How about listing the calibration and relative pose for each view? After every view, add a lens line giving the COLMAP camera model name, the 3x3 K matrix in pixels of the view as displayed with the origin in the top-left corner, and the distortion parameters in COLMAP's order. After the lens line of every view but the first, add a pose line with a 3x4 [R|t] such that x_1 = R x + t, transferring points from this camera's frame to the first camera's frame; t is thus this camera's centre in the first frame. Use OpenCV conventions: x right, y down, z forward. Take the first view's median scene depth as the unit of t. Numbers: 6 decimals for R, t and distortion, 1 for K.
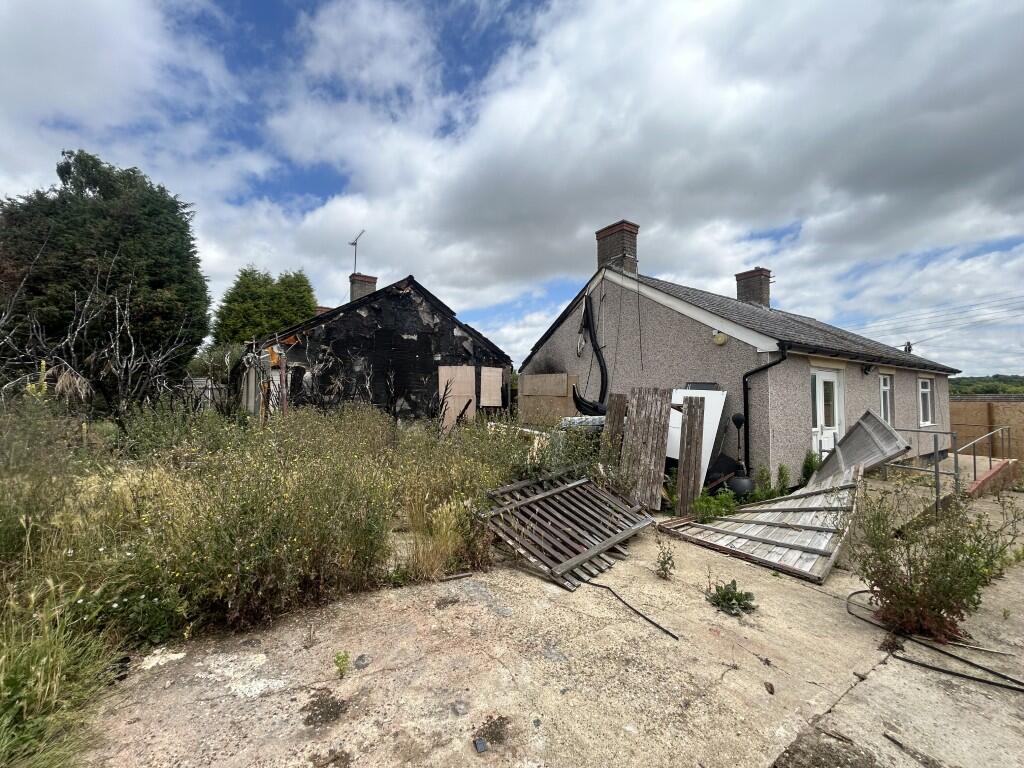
lens RADIAL K [[411.7, 0, 512.0], [0, 411.7, 384.0], [0, 0, 1]] dist [-0.011621, 0.002734]
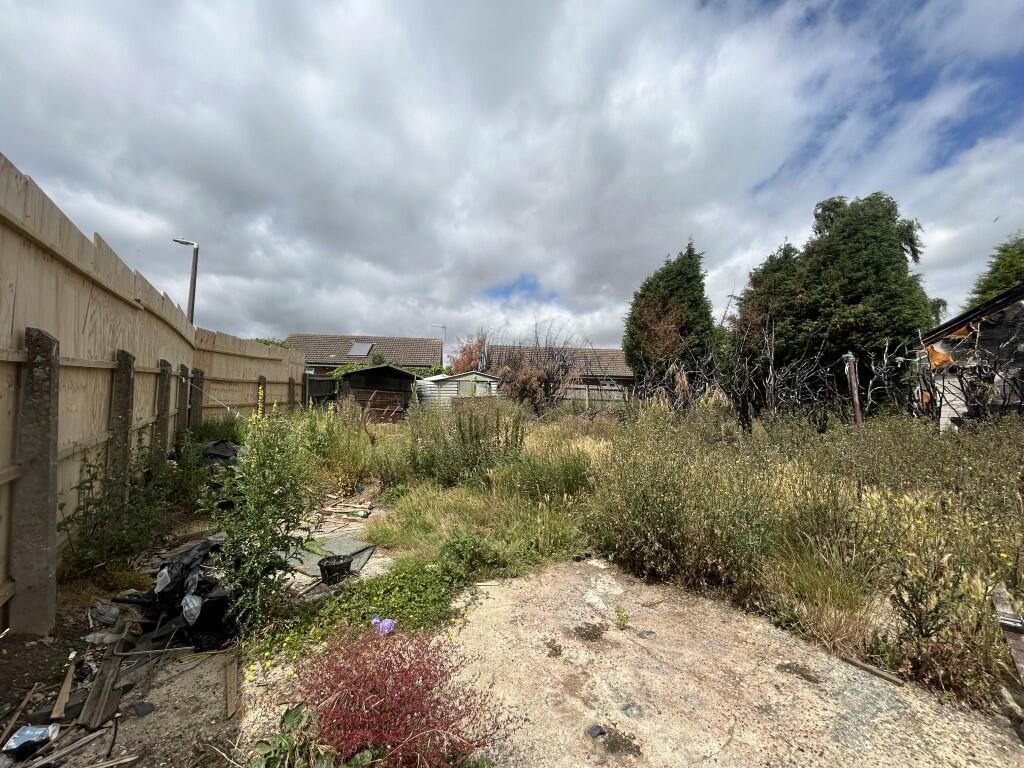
lens RADIAL K [[411.7, 0, 512.0], [0, 411.7, 384.0], [0, 0, 1]] dist [-0.011621, 0.002734]
pose [[0.034300, -0.063186, -0.997412, 0.172244], [0.027129, 0.997691, -0.062271, 0.011535], [0.999043, -0.024923, 0.035935, 0.133109]]
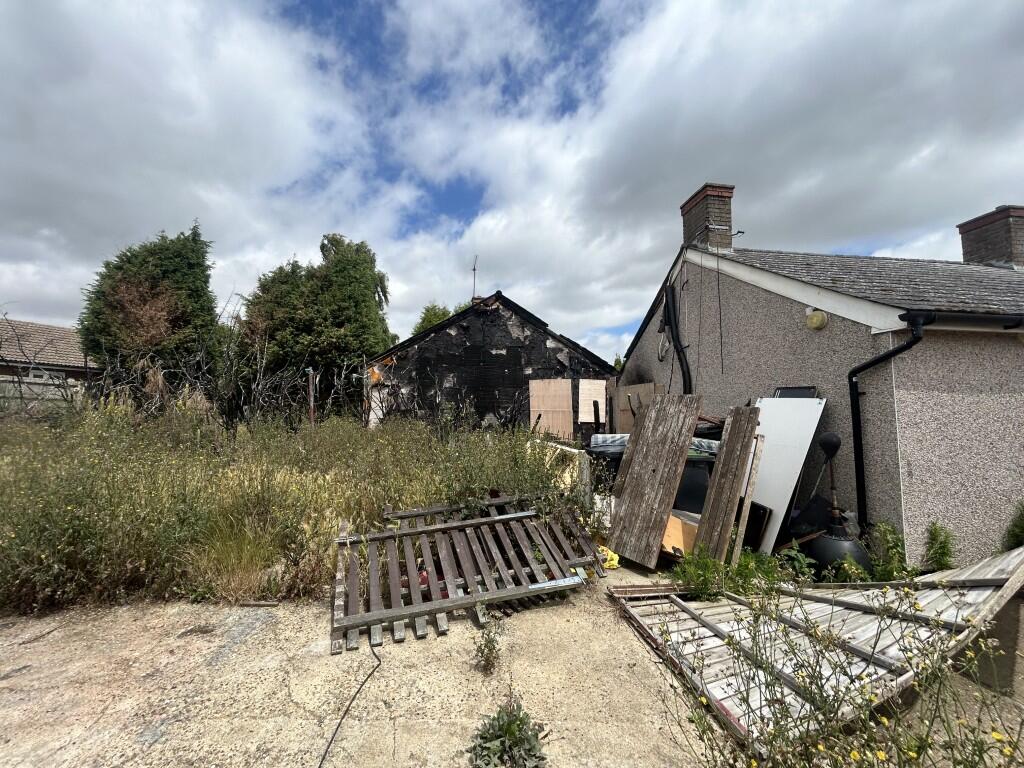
lens RADIAL K [[411.7, 0, 512.0], [0, 411.7, 384.0], [0, 0, 1]] dist [-0.011621, 0.002734]
pose [[0.896238, -0.032371, -0.442391, 0.250102], [0.012858, 0.998810, -0.047037, 0.012611], [0.443387, 0.036468, 0.895588, 0.139243]]
